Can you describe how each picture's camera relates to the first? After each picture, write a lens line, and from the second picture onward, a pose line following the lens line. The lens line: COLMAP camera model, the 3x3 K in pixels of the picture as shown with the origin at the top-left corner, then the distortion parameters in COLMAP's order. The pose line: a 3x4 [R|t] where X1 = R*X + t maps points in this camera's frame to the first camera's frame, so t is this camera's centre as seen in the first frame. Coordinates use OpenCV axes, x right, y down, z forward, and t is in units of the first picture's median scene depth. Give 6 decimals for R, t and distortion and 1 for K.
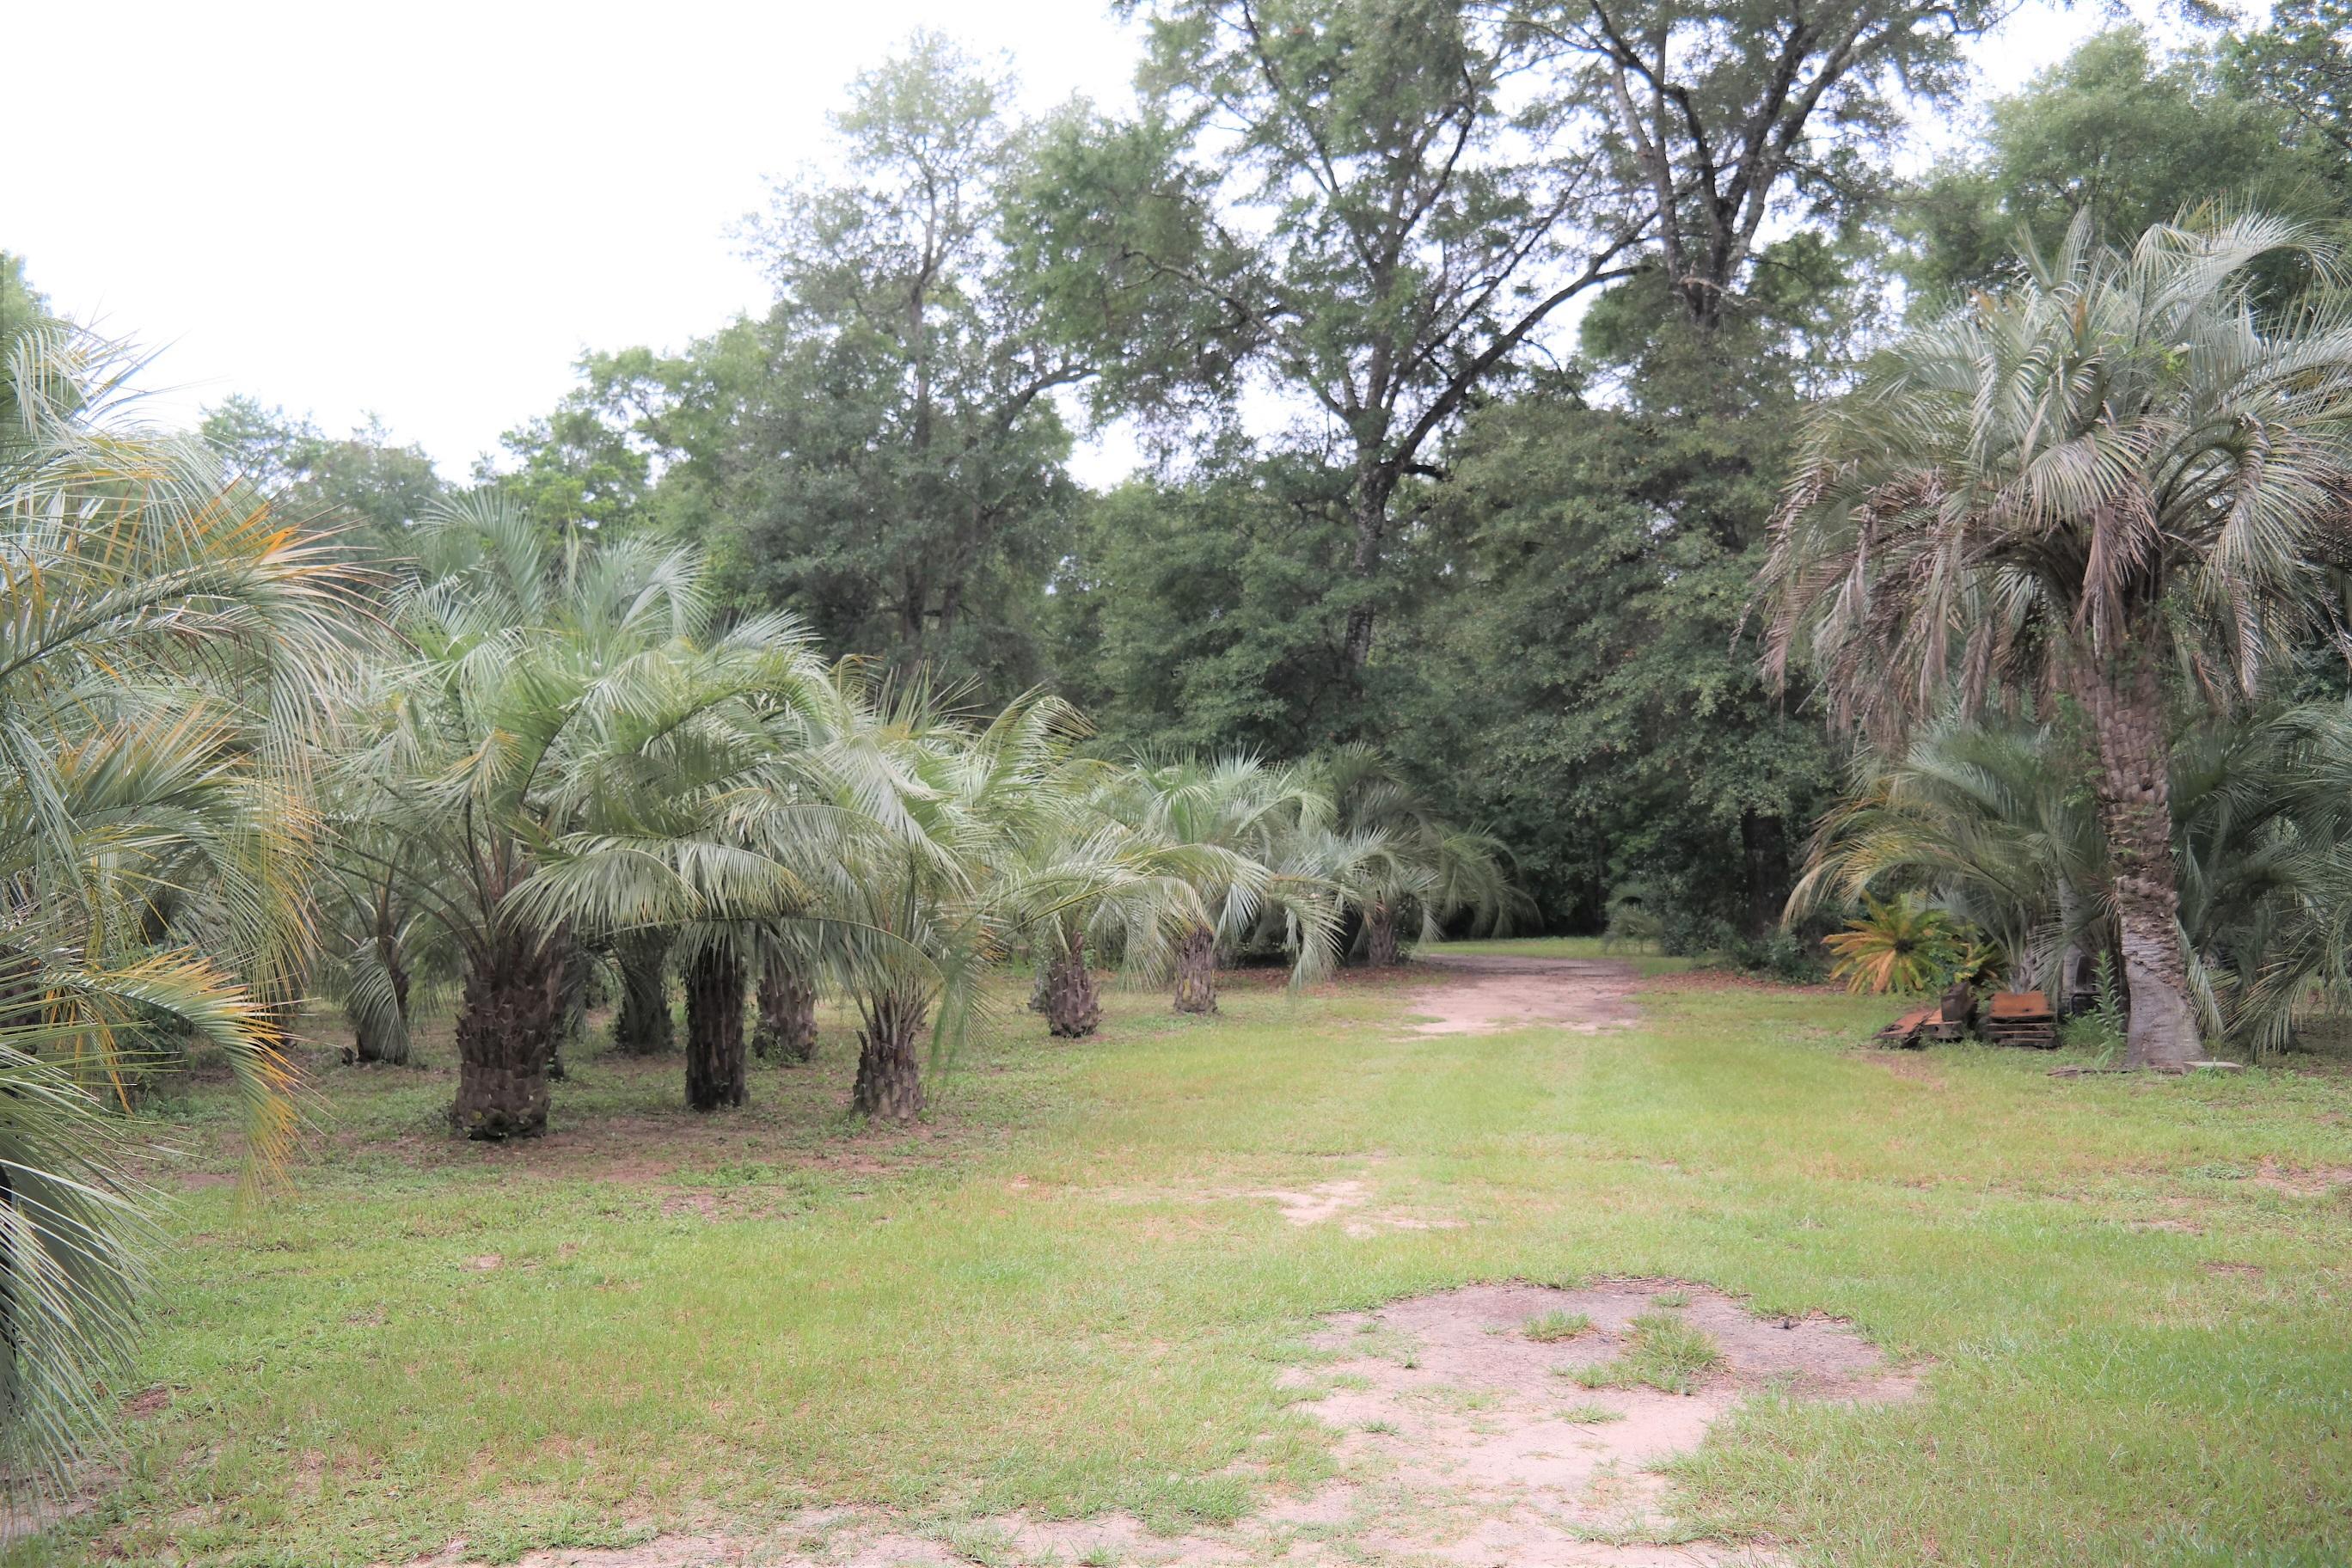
lens RADIAL K [[2397.1, 0, 1176.0], [0, 2397.1, 784.0], [0, 0, 1]] dist [-0.068112, 0.246310]
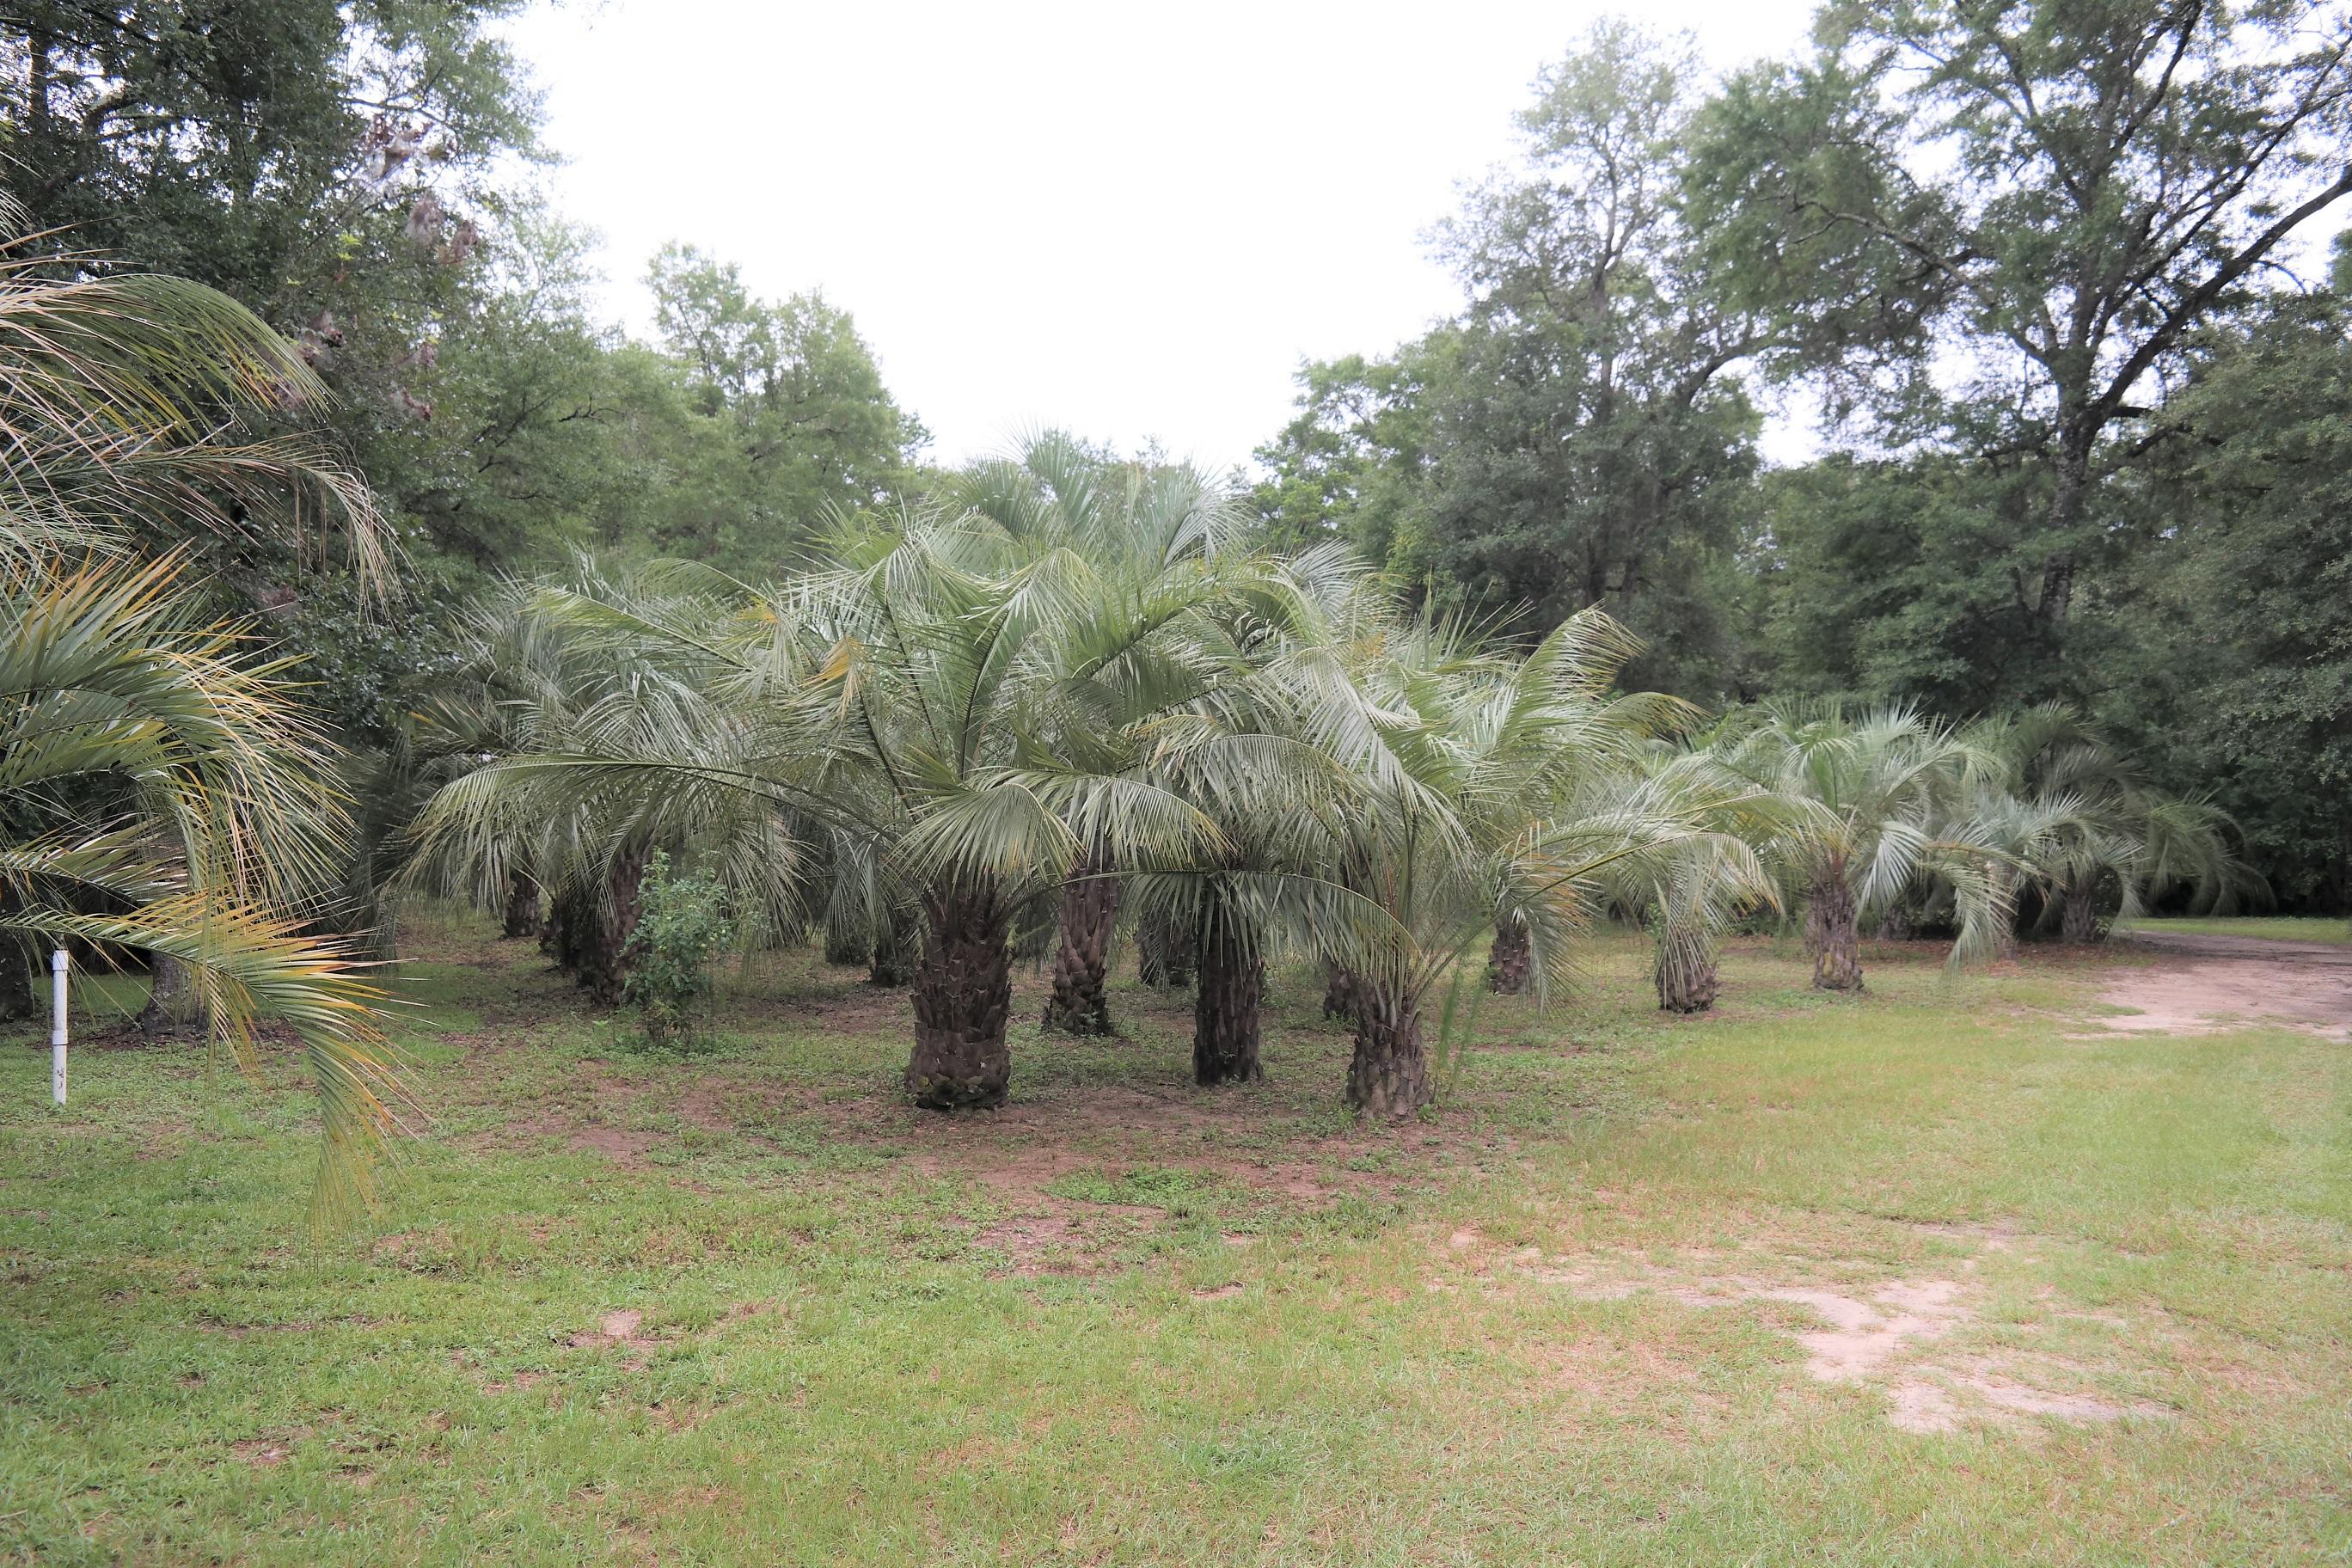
lens RADIAL K [[1884.7, 0, 1181.0], [0, 1884.7, 780.6], [0, 0, 1]] dist [-0.001786, -0.006044]
pose [[0.929958, 0.010138, -0.367525, 0.028851], [-0.007634, 0.999937, 0.008267, 0.009000], [0.367586, -0.004882, 0.929977, 0.182289]]
